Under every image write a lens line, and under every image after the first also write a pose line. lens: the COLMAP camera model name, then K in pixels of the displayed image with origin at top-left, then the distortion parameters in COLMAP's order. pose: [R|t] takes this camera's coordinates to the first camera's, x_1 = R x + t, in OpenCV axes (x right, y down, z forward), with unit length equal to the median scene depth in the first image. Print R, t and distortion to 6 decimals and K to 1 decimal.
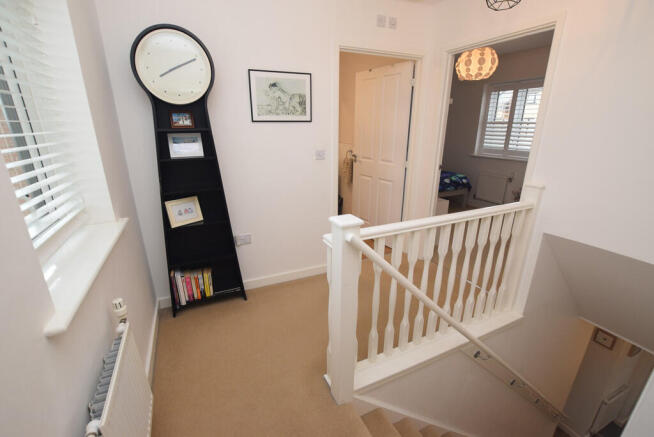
lens RADIAL K [[288.5, 0, 327.0], [0, 288.5, 221.8], [0, 0, 1]] dist [-0.023261, 0.000010]
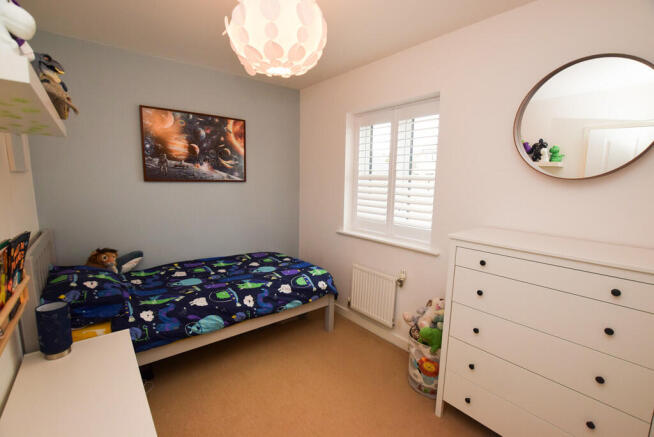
lens RADIAL K [[288.5, 0, 327.0], [0, 288.5, 221.8], [0, 0, 1]] dist [-0.023261, 0.000010]
pose [[0.967469, -0.007435, 0.252882, 0.361869], [0.051642, 0.984325, -0.168632, -0.168407], [-0.247664, 0.176205, 0.952688, 0.489873]]
